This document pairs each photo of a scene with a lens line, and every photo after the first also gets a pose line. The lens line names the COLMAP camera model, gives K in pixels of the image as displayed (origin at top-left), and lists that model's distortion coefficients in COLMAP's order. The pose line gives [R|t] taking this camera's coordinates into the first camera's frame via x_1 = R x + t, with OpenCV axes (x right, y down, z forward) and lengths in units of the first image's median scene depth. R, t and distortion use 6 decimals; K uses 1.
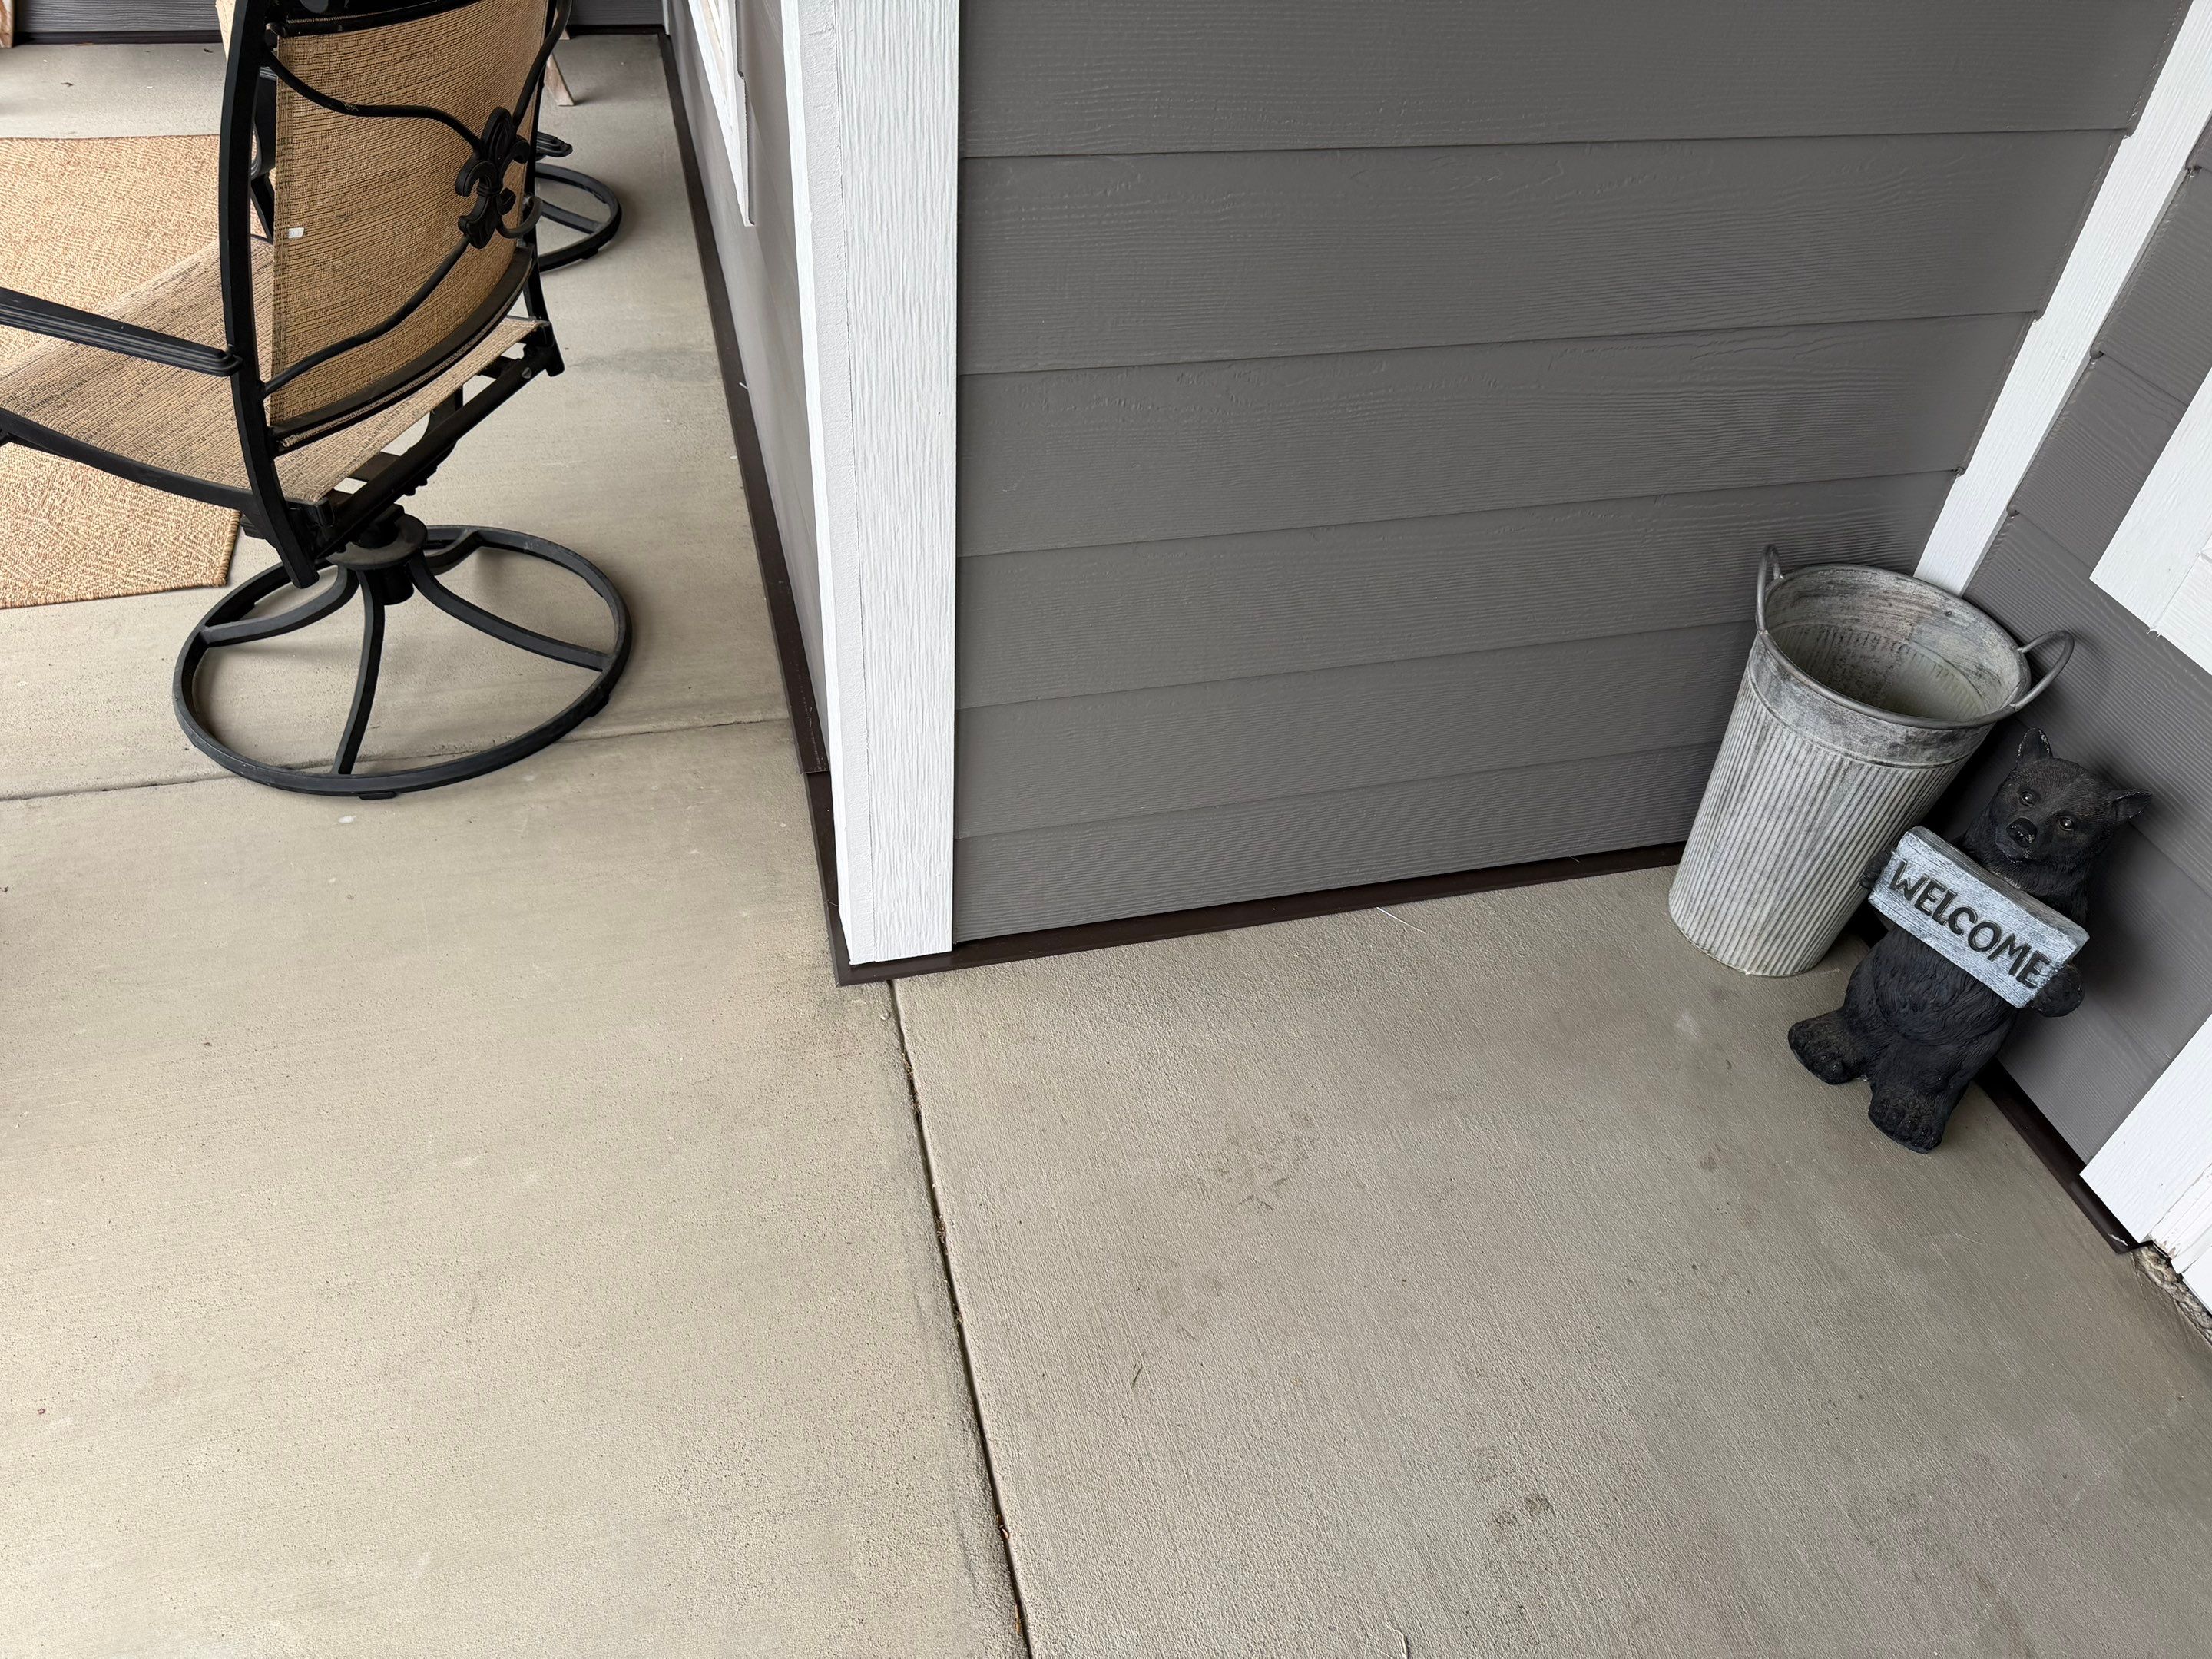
lens RADIAL K [[1626.3, 0, 1116.5], [0, 1626.3, 822.3], [0, 0, 1]] dist [0.044402, -0.033080]
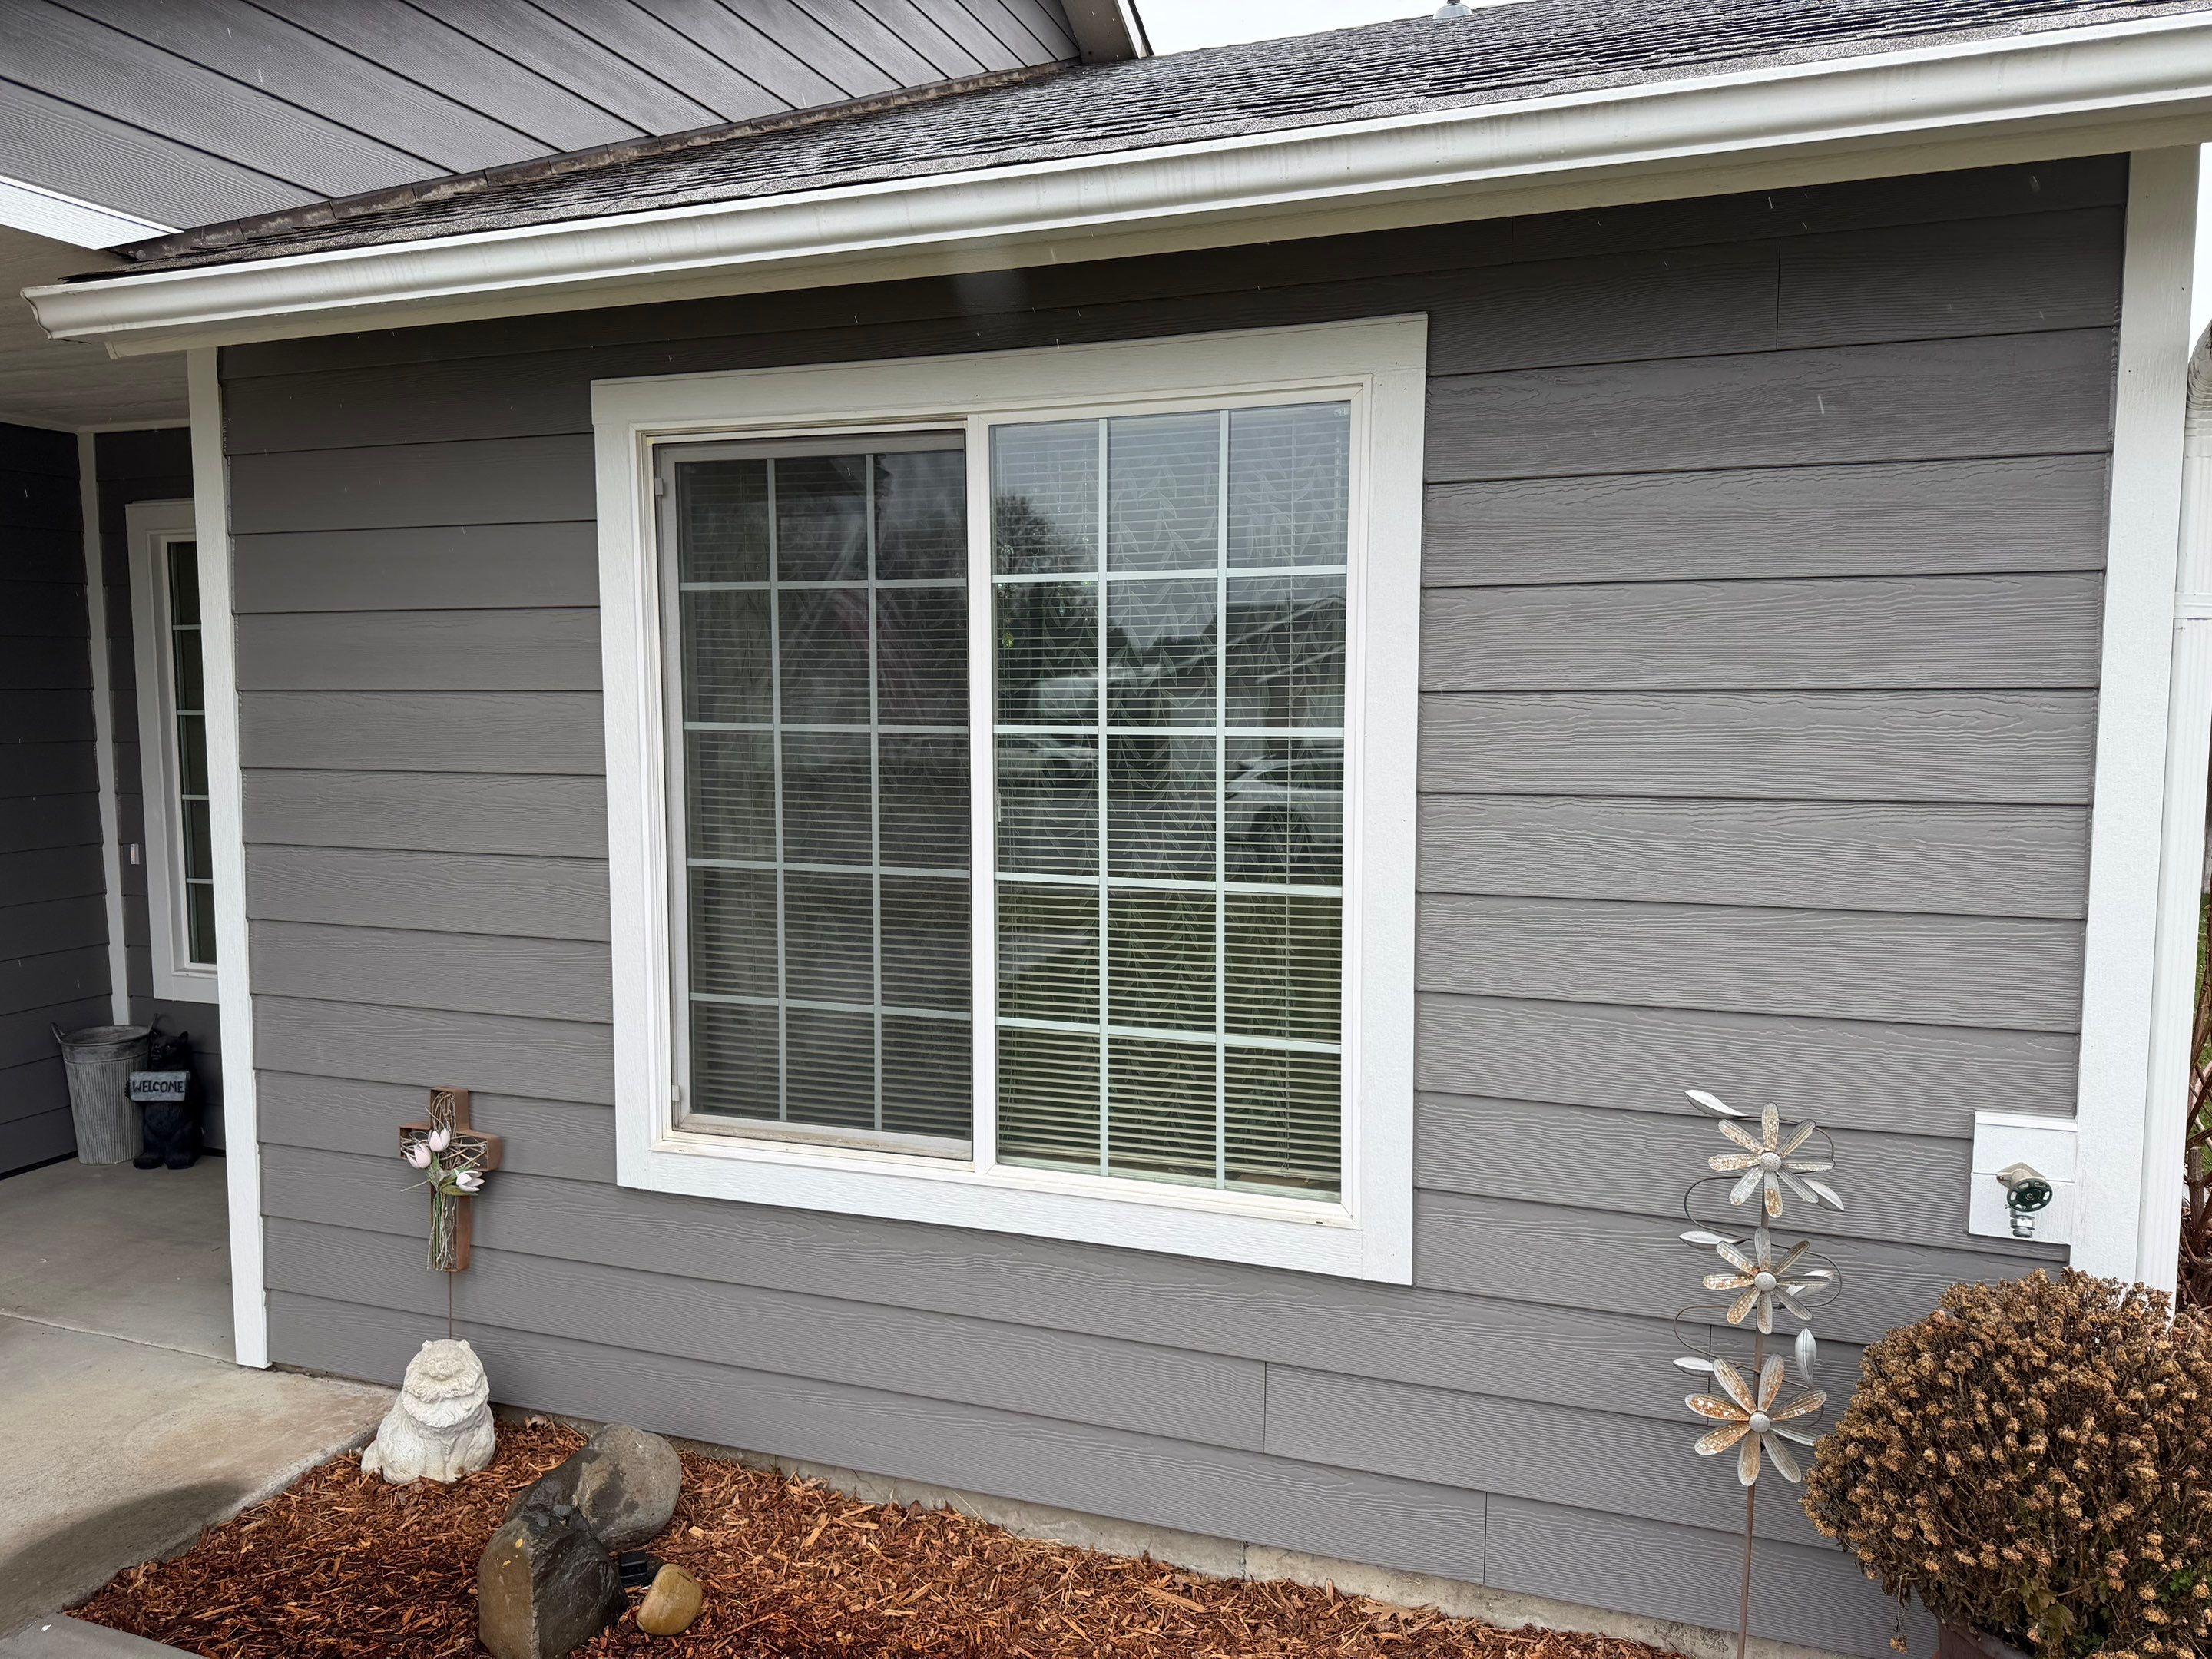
lens RADIAL K [[1620.1, 0, 1098.2], [0, 1620.1, 818.0], [0, 0, 1]] dist [0.033458, -0.022650]
pose [[0.580196, -0.174994, 0.795456, -0.927145], [0.583793, 0.770375, -0.256335, 1.608386], [-0.567942, 0.613107, 0.549128, -2.256779]]
